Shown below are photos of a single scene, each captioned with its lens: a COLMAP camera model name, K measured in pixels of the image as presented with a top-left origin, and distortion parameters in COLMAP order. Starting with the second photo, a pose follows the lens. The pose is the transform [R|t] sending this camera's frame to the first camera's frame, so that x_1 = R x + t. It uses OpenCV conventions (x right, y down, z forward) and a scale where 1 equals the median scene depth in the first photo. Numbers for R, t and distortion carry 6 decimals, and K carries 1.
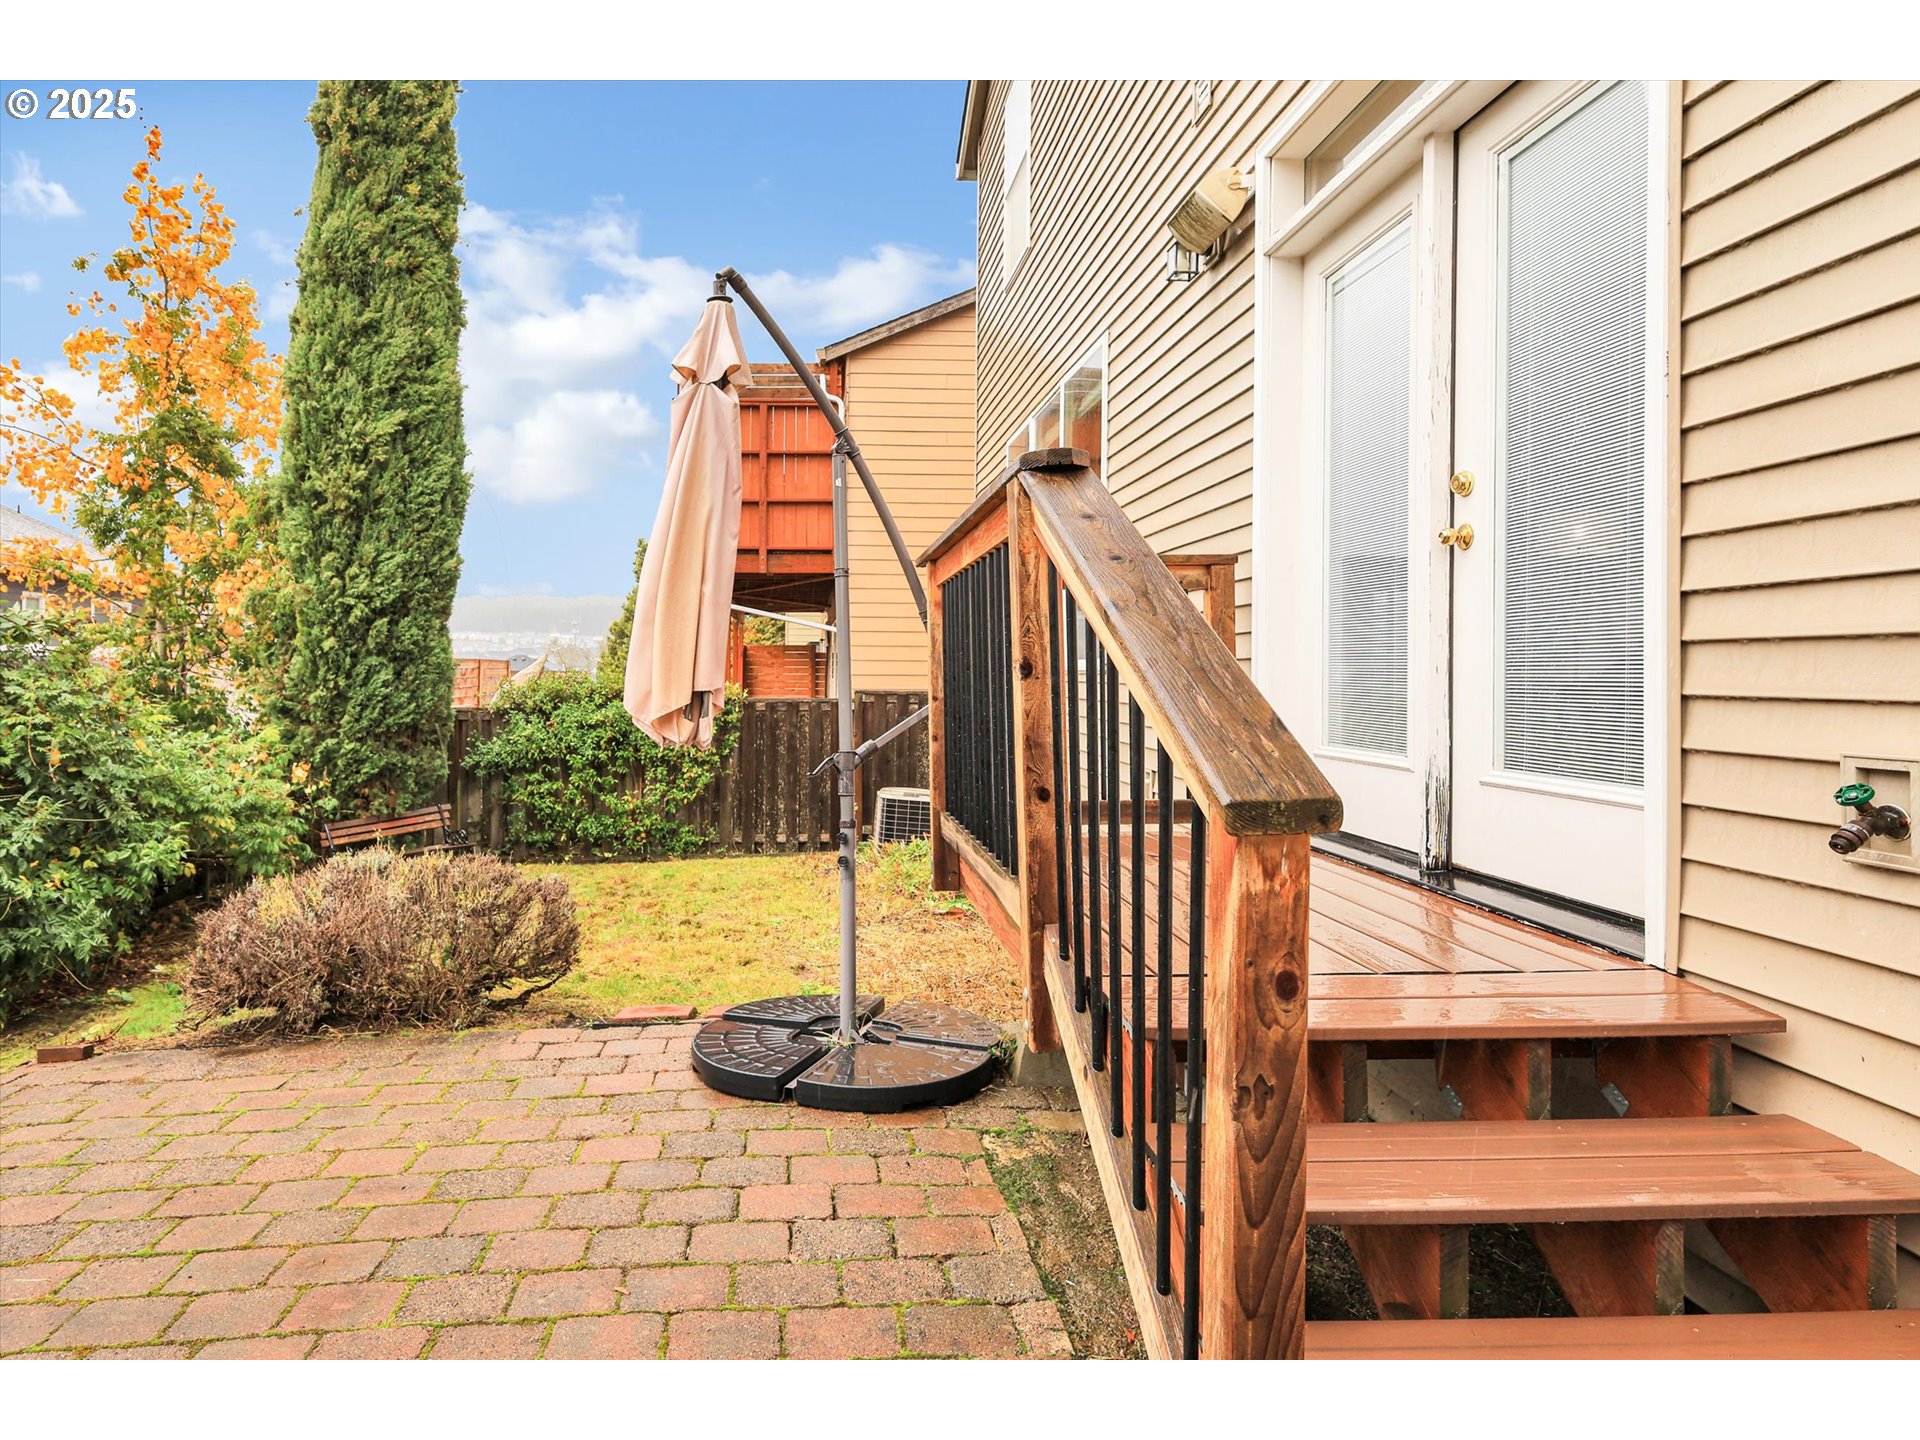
lens RADIAL K [[1093.3, 0, 957.9], [0, 1093.3, 651.0], [0, 0, 1]] dist [-0.005701, 0.000515]
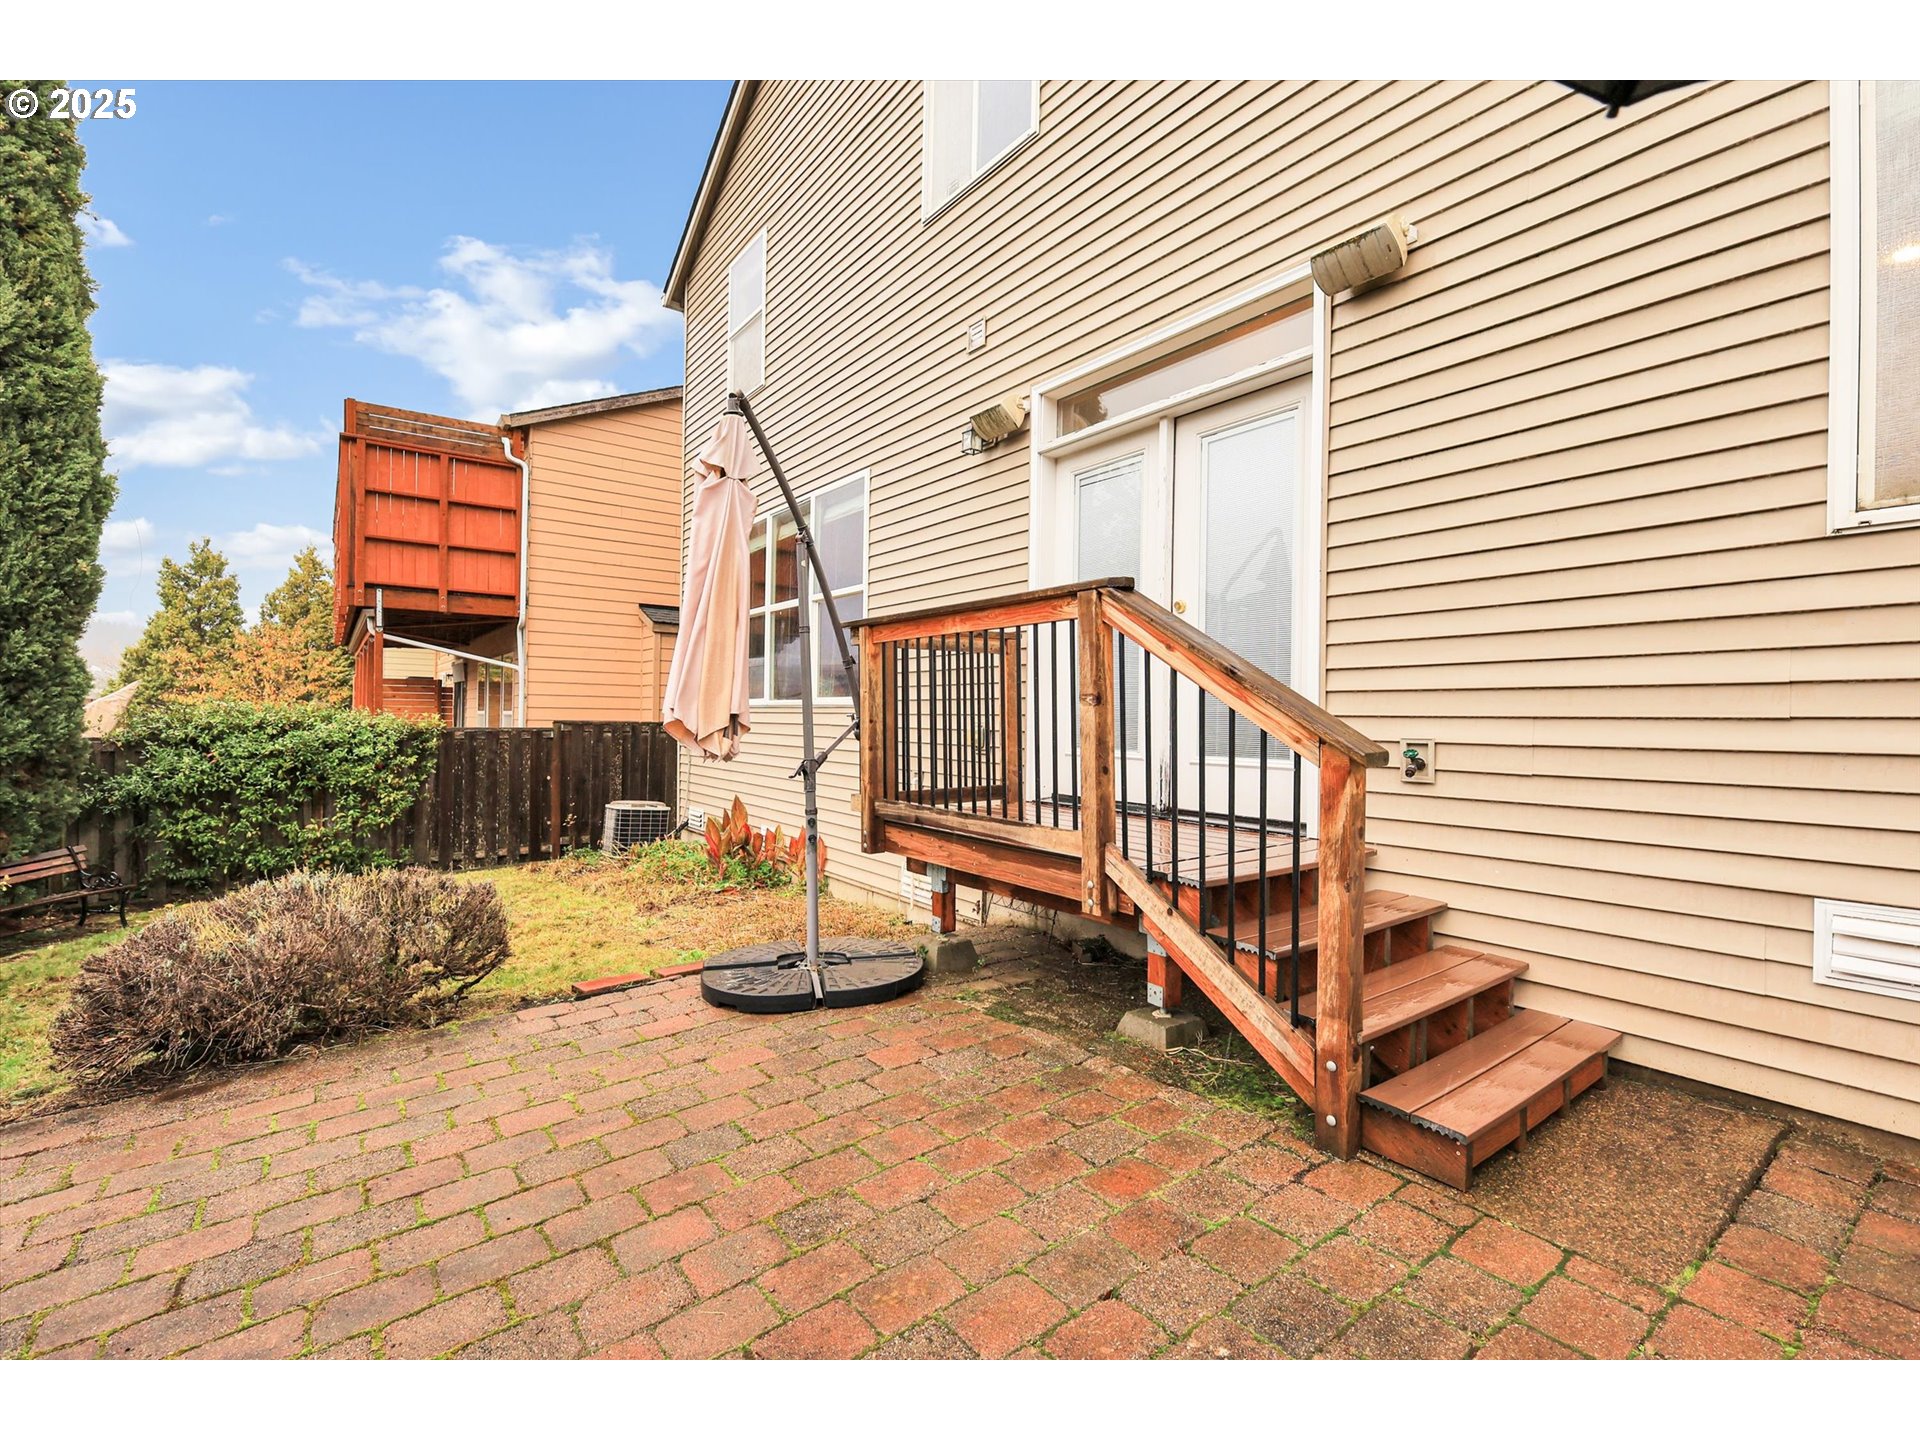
lens RADIAL K [[876.0, 0, 964.0], [0, 876.0, 706.4], [0, 0, 1]] dist [-0.000259, 0.000039]
pose [[0.801926, 0.015760, 0.597215, -0.304721], [-0.021022, 0.999777, 0.001846, 0.010277], [-0.597053, -0.014035, 0.802079, 0.000140]]
